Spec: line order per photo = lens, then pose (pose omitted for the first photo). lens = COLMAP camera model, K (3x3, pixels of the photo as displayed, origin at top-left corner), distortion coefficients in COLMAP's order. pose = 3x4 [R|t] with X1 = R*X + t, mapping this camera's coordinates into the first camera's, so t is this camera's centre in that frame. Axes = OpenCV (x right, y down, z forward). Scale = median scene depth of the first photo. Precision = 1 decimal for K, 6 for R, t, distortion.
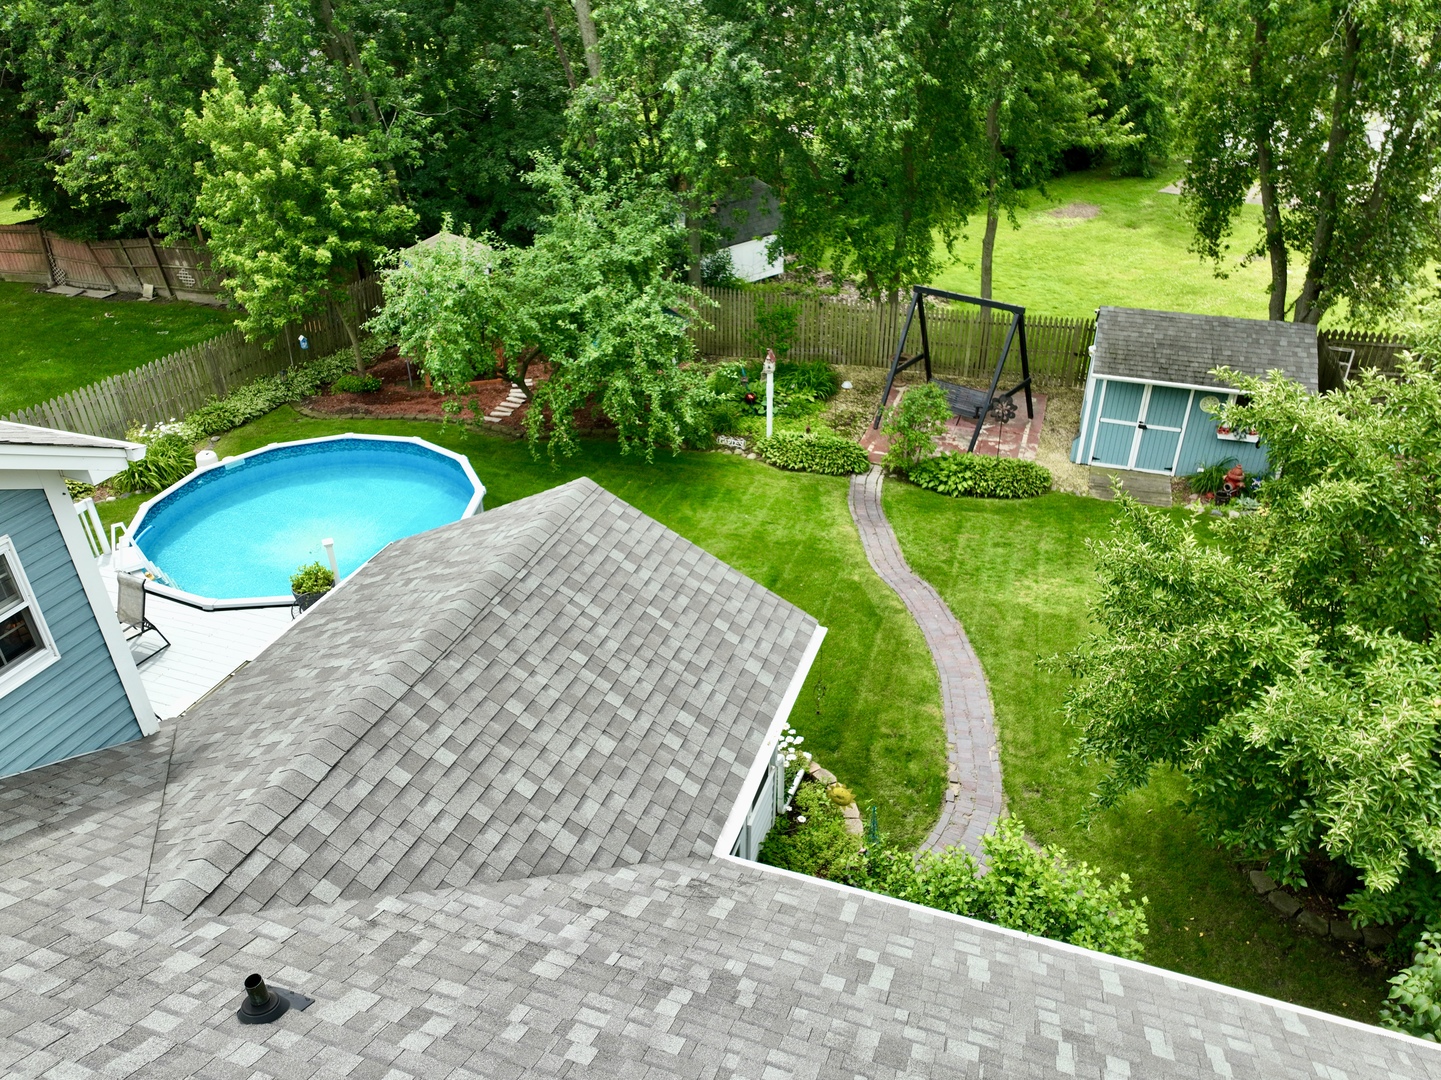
lens RADIAL K [[1016.1, 0, 720.5], [0, 1016.1, 540.0], [0, 0, 1]] dist [-0.000330, -0.002241]
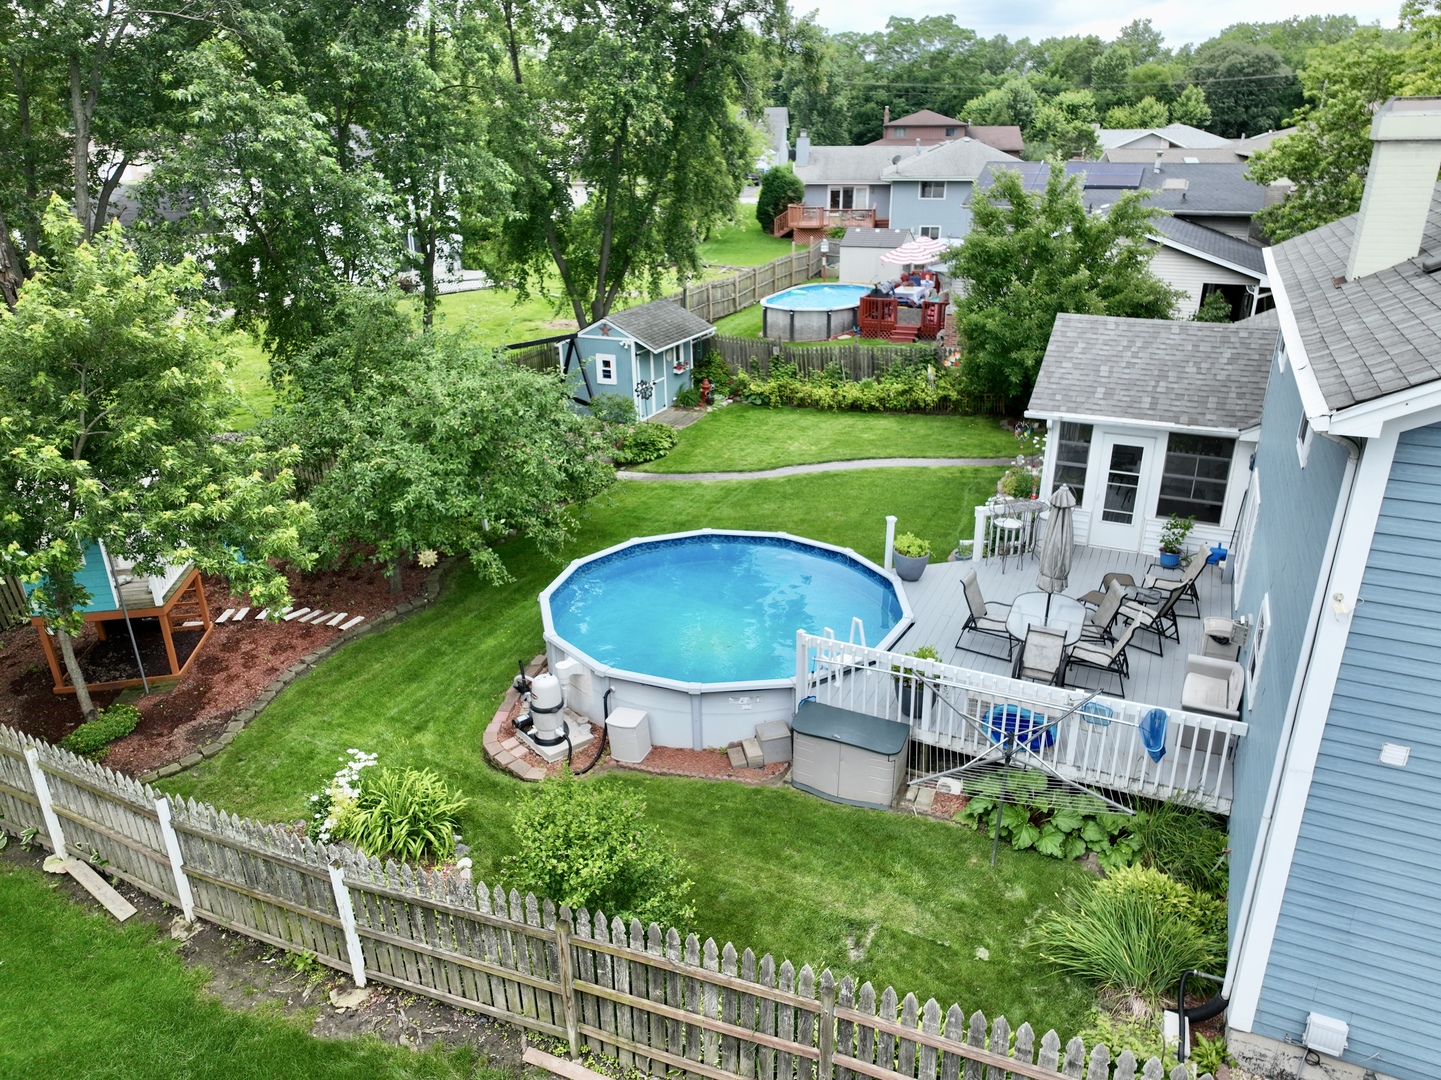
lens RADIAL K [[1016.1, 0, 720.5], [0, 1016.1, 540.0], [0, 0, 1]] dist [-0.000330, -0.002241]
pose [[0.101470, -0.370462, 0.923288, -1.193530], [0.512037, 0.815159, 0.270803, -0.315562], [-0.852949, 0.445280, 0.272404, 0.676306]]
